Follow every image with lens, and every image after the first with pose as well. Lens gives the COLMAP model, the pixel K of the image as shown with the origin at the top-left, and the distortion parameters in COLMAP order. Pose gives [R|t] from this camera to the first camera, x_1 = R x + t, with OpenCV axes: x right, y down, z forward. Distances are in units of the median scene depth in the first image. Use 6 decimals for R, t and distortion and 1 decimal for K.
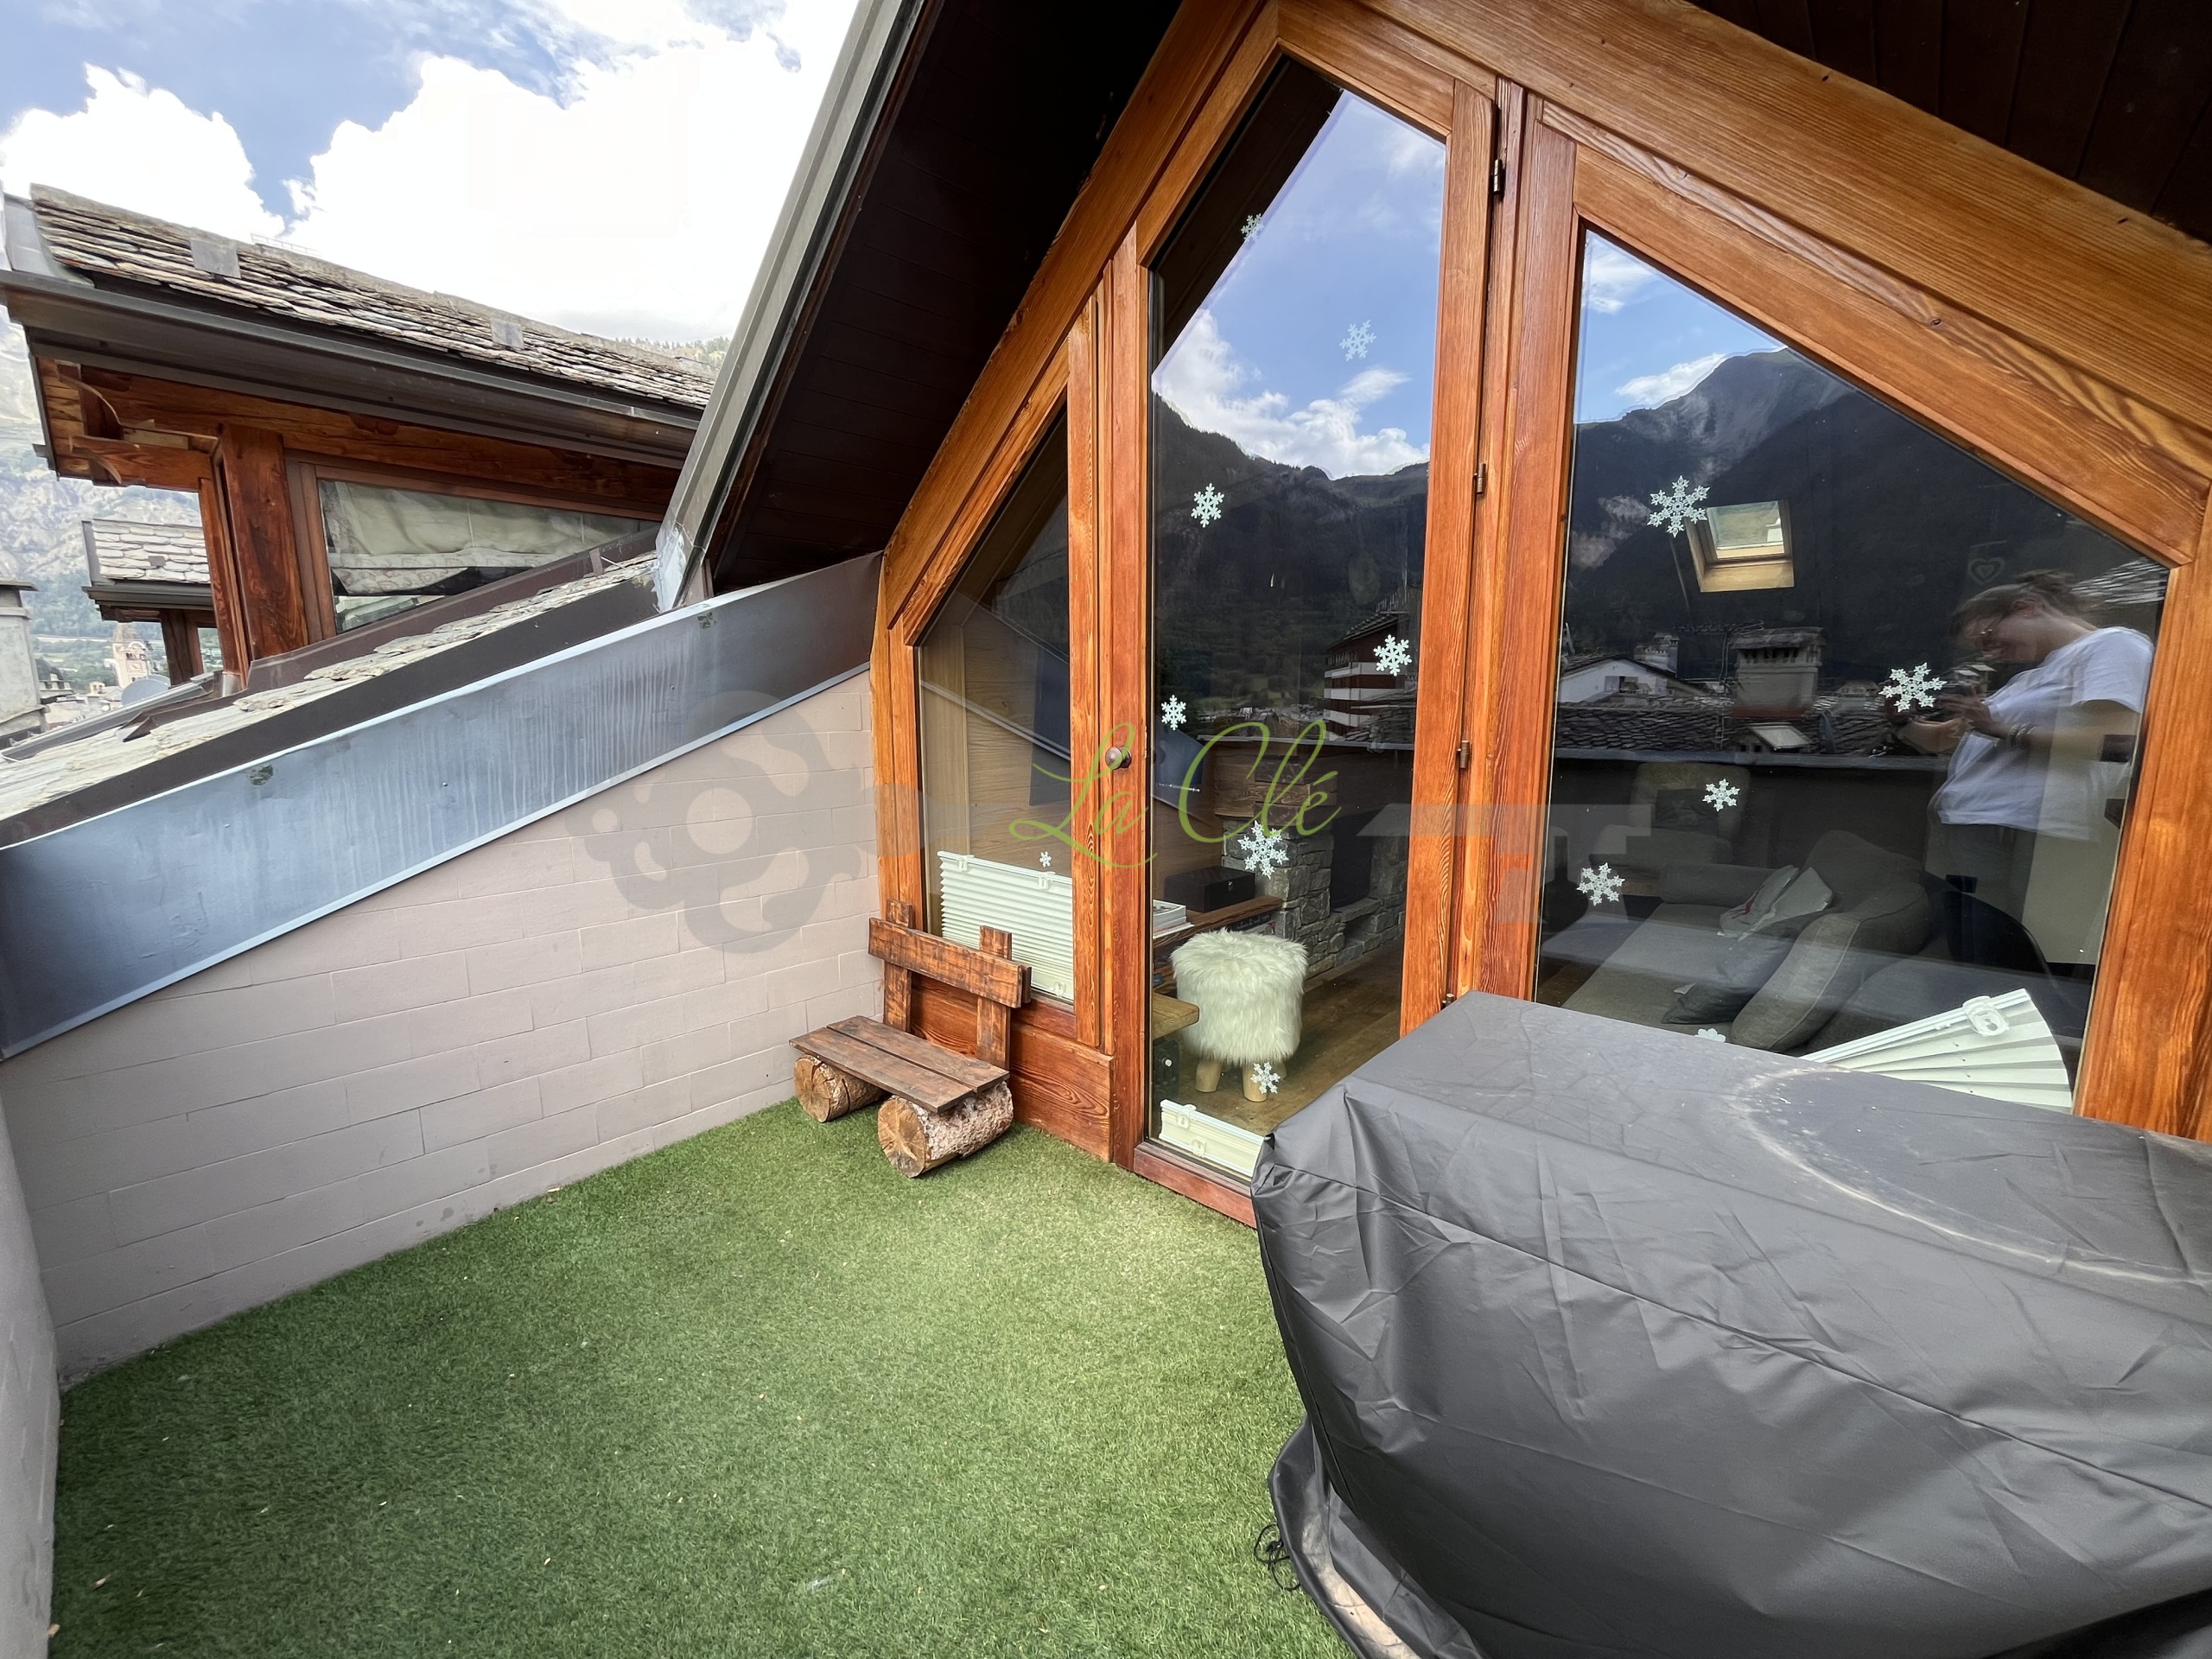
lens RADIAL K [[896.4, 0, 1099.8], [0, 896.4, 832.2], [0, 0, 1]] dist [-0.001684, 0.000245]
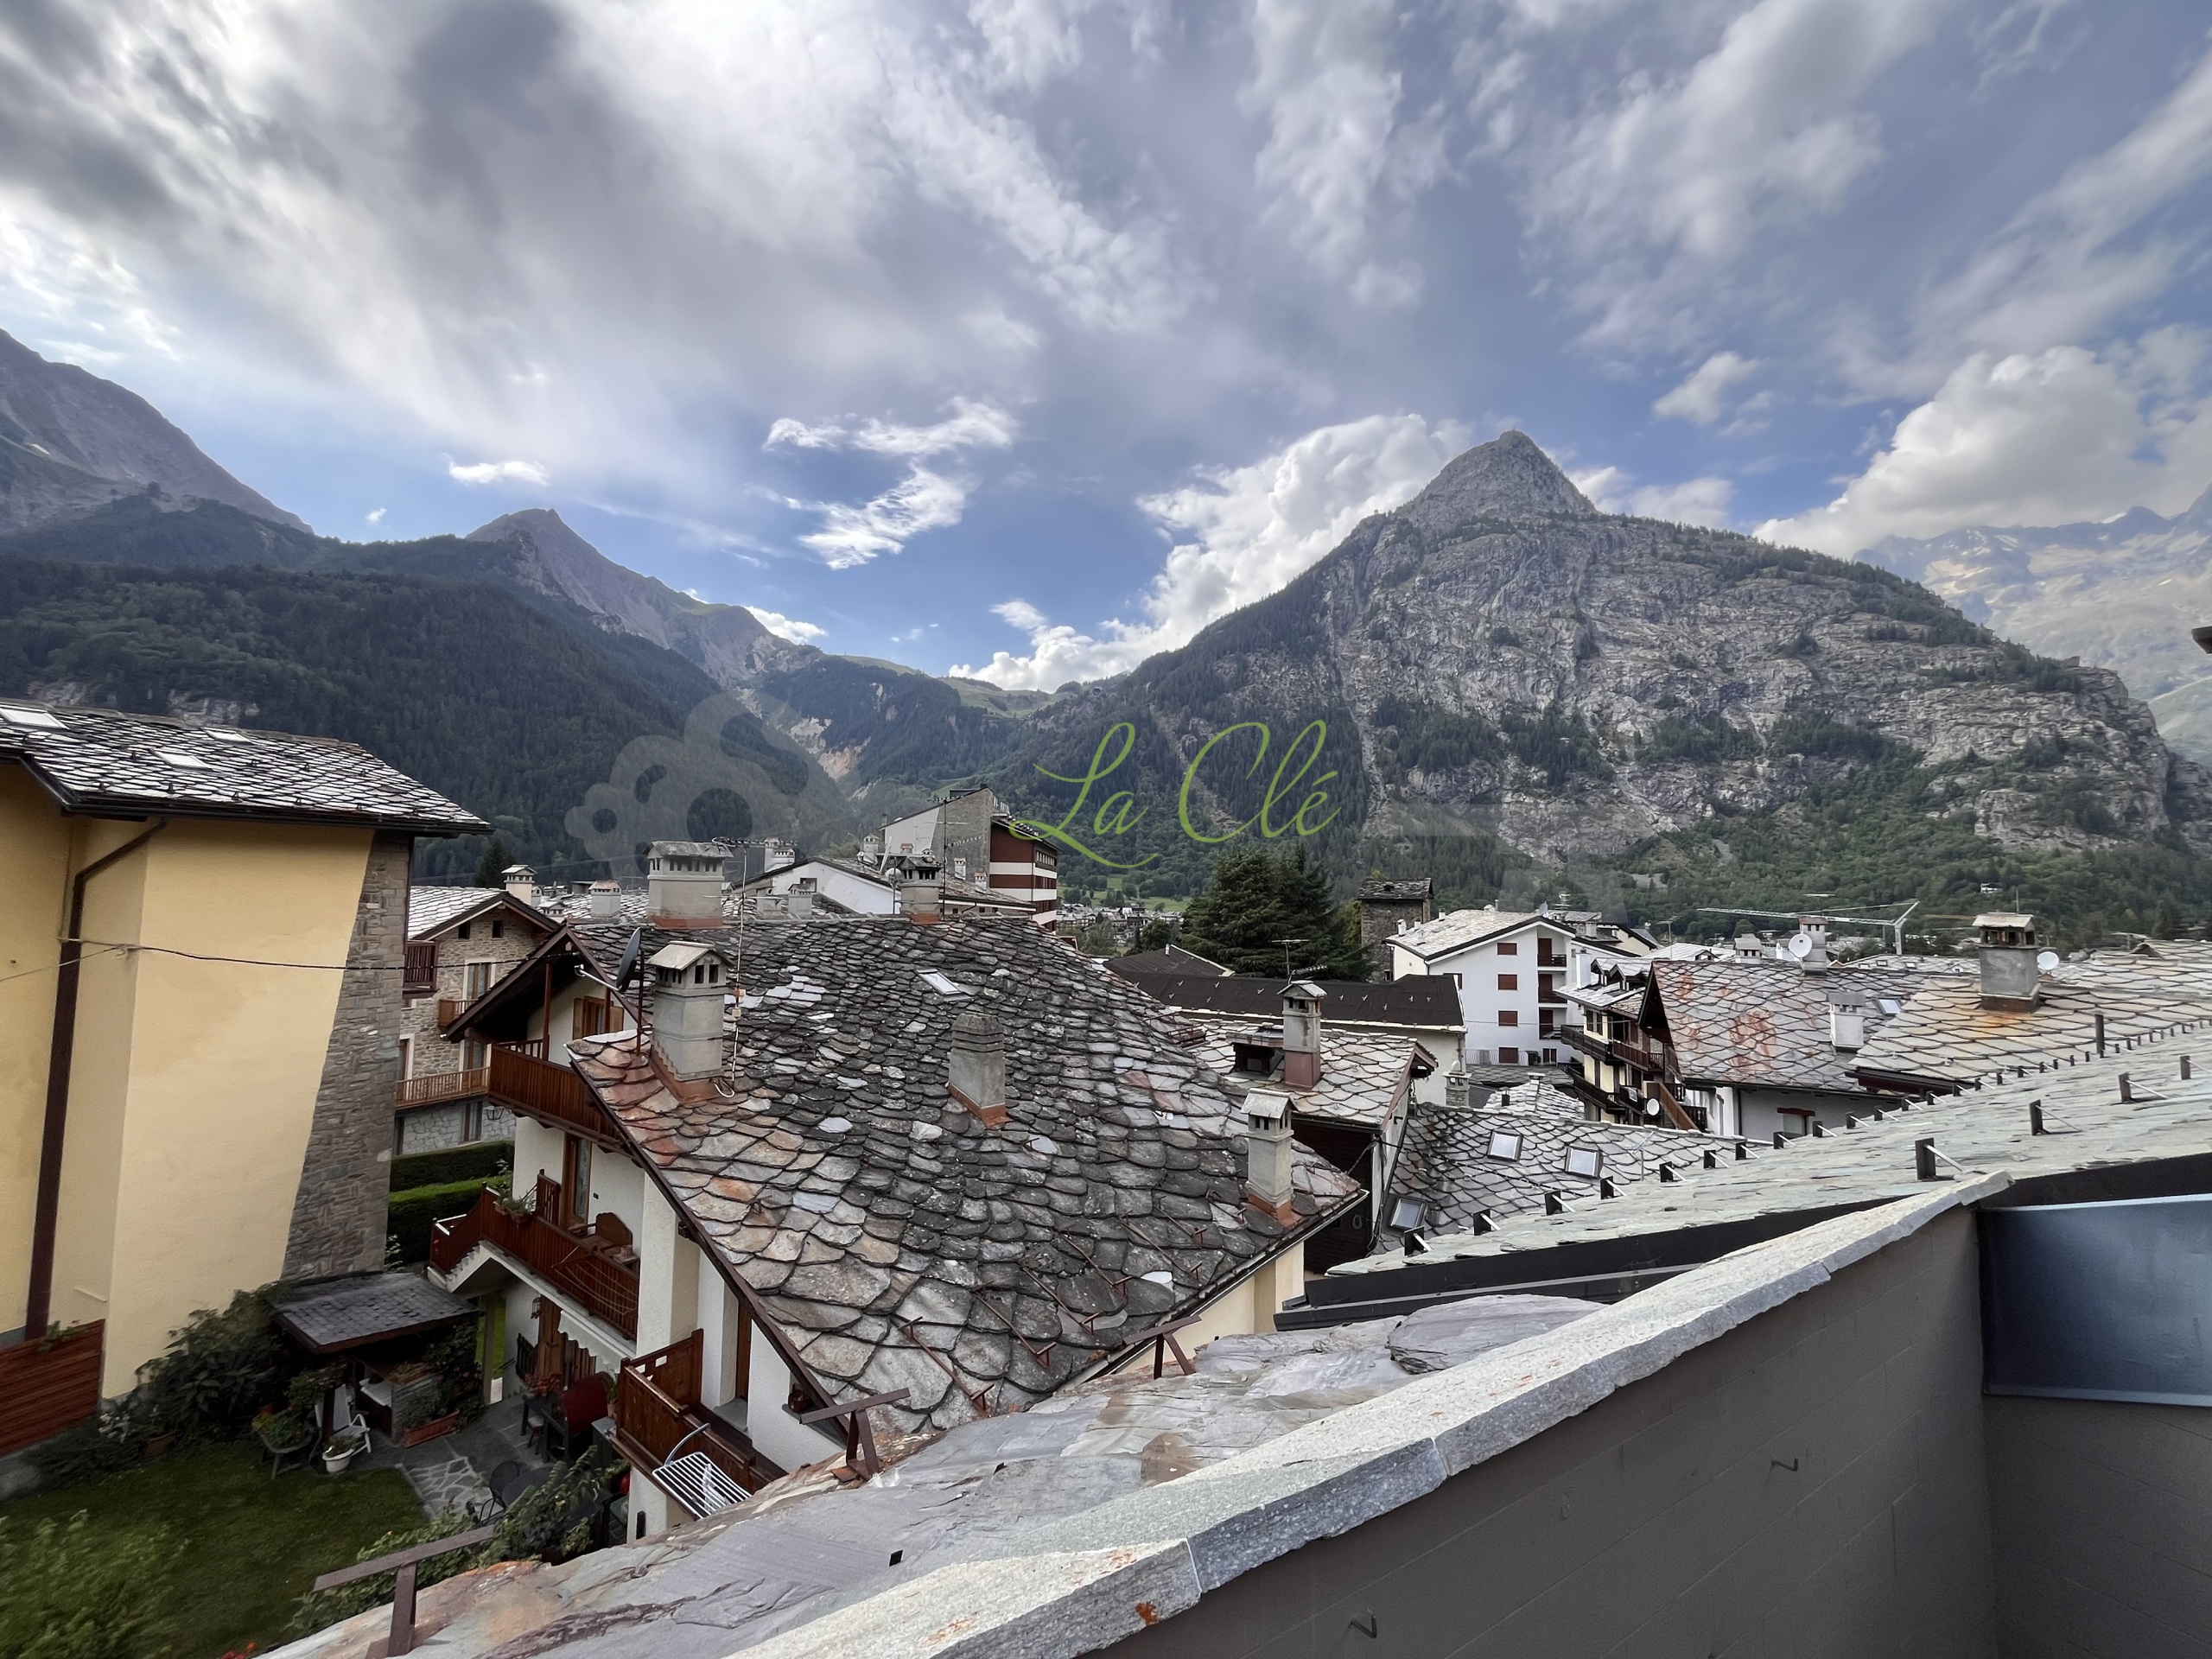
lens RADIAL K [[896.4, 0, 1104.7], [0, 896.4, 832.0], [0, 0, 1]] dist [-0.001684, 0.000245]
pose [[-0.279909, -0.064453, -0.957860, 0.147508], [-0.163233, 0.986411, -0.018674, -0.161626], [0.946048, 0.151127, -0.286626, 0.102760]]
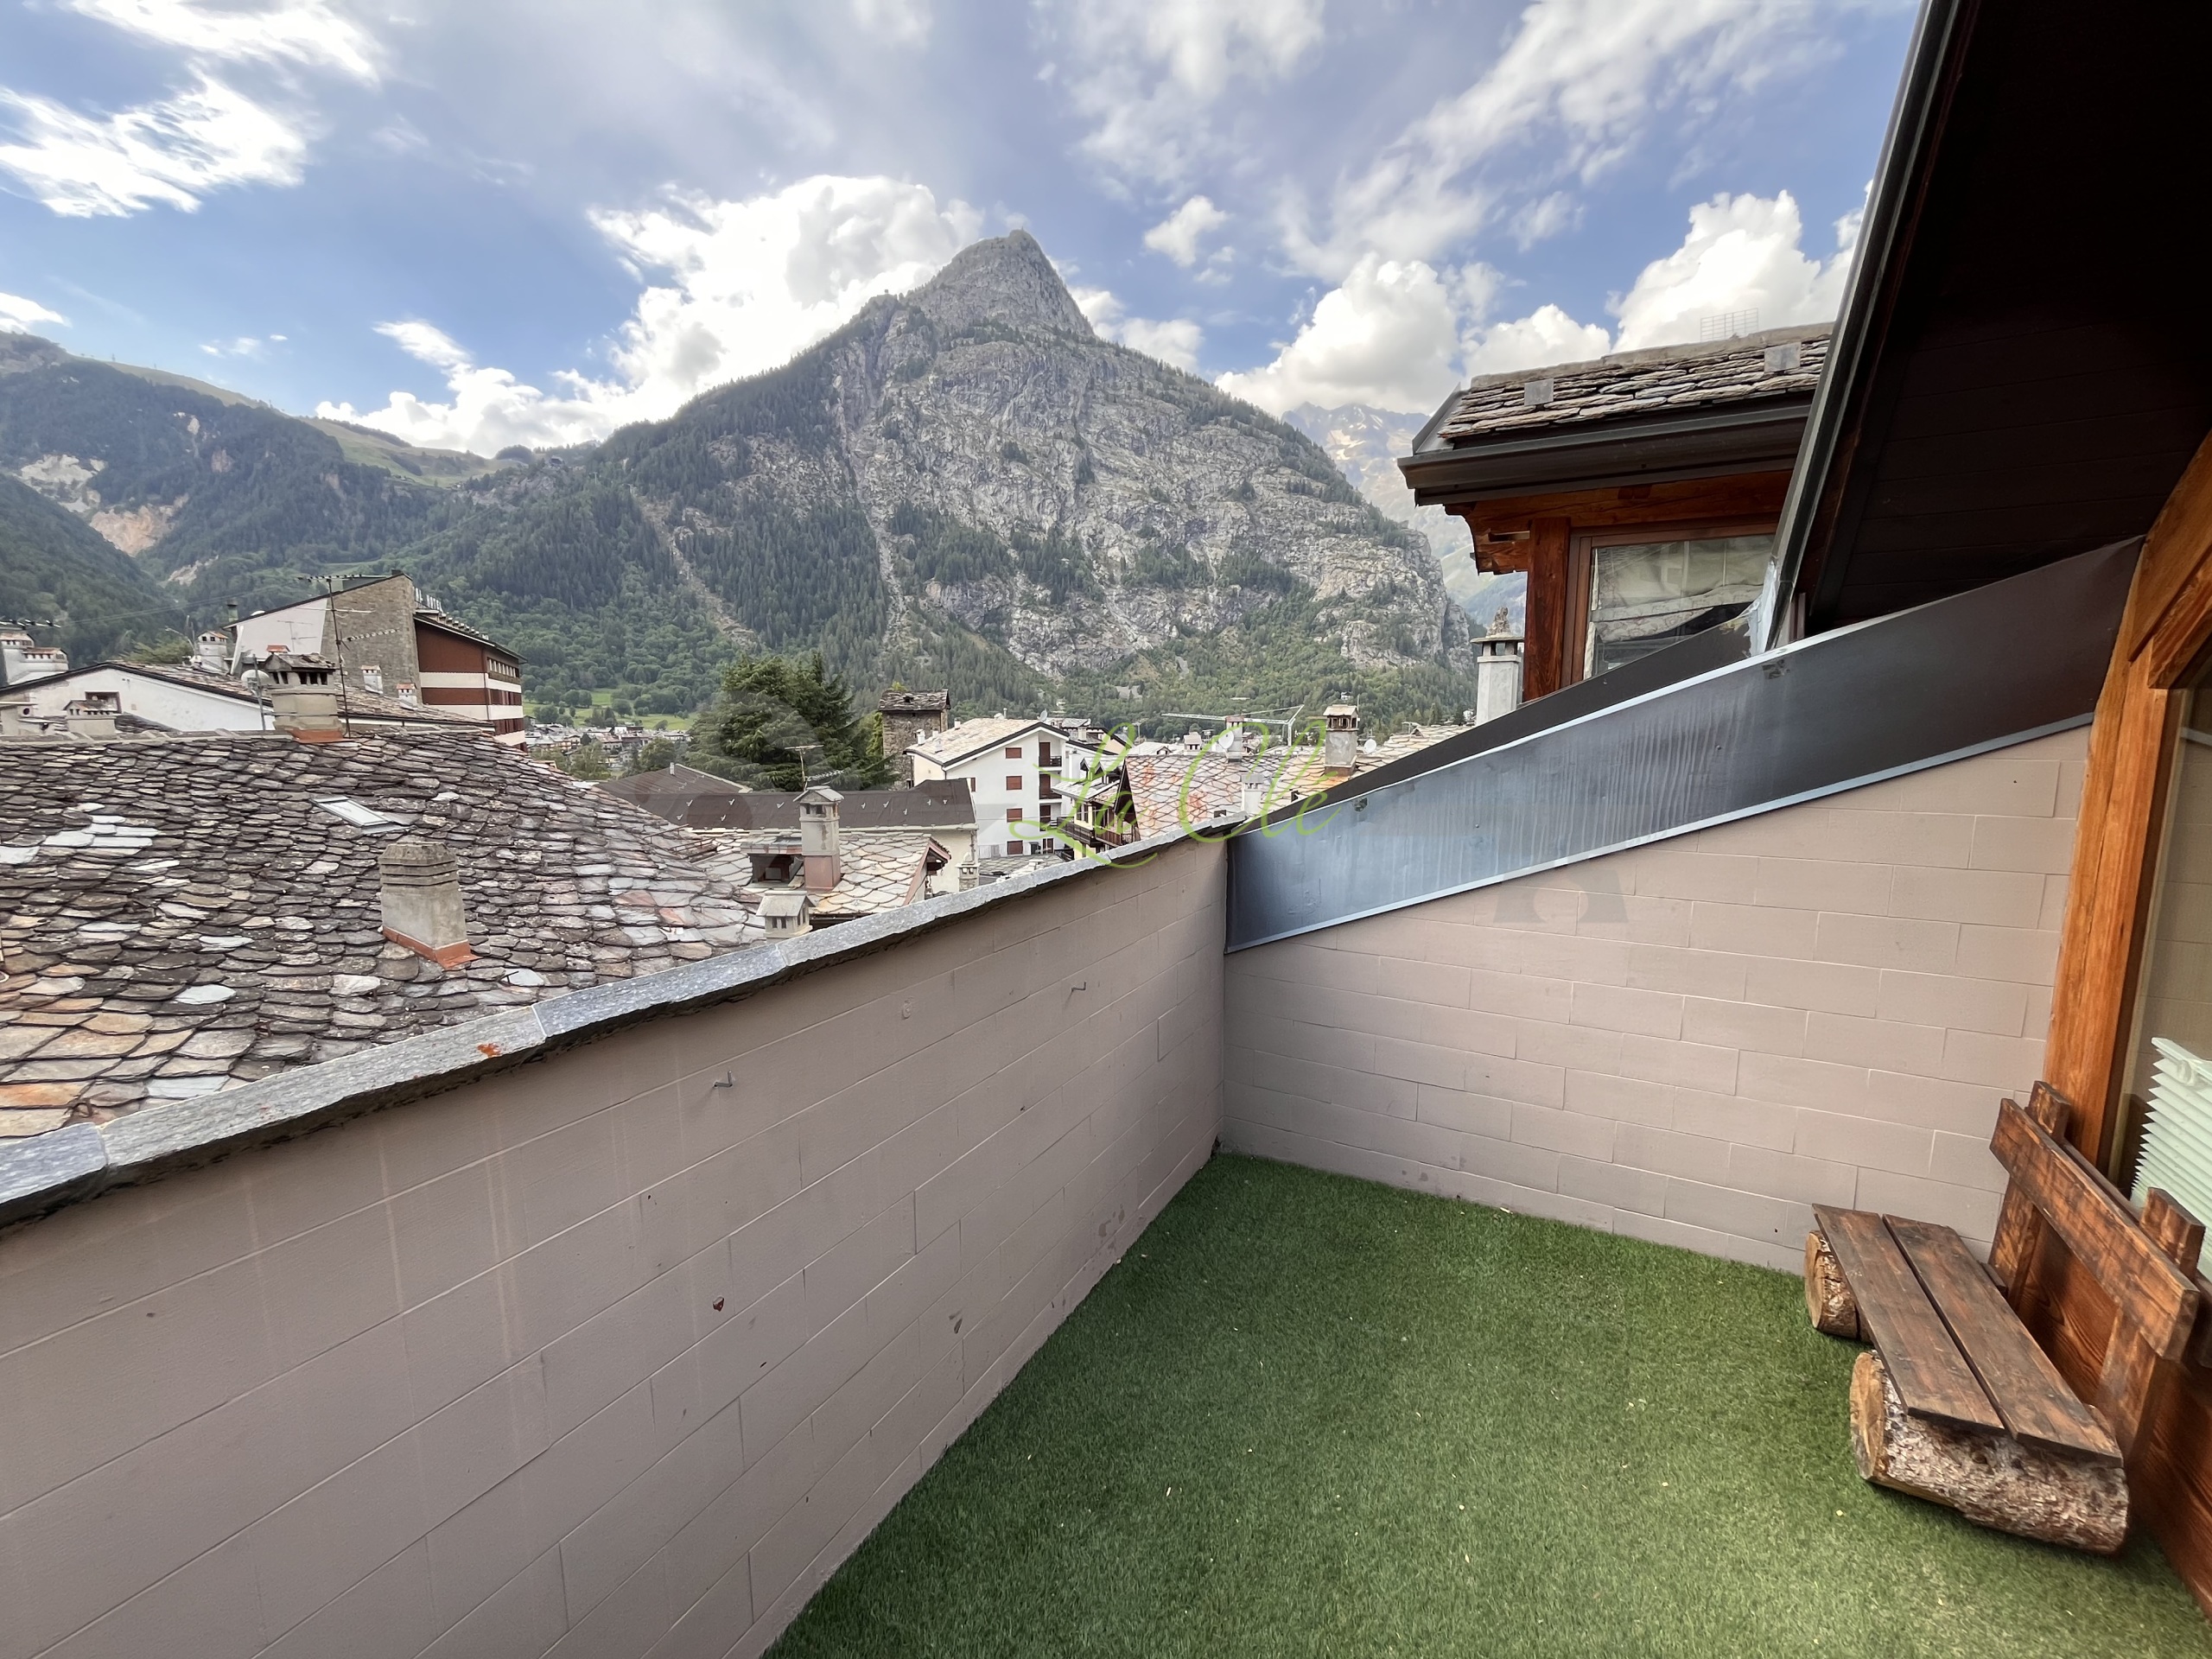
lens RADIAL K [[896.4, 0, 1104.5], [0, 896.4, 833.5], [0, 0, 1]] dist [-0.001684, 0.000245]
pose [[0.230421, 0.135642, -0.963591, 0.236635], [-0.150304, 0.983314, 0.102477, -0.076238], [0.961413, 0.121218, 0.246964, 0.208462]]
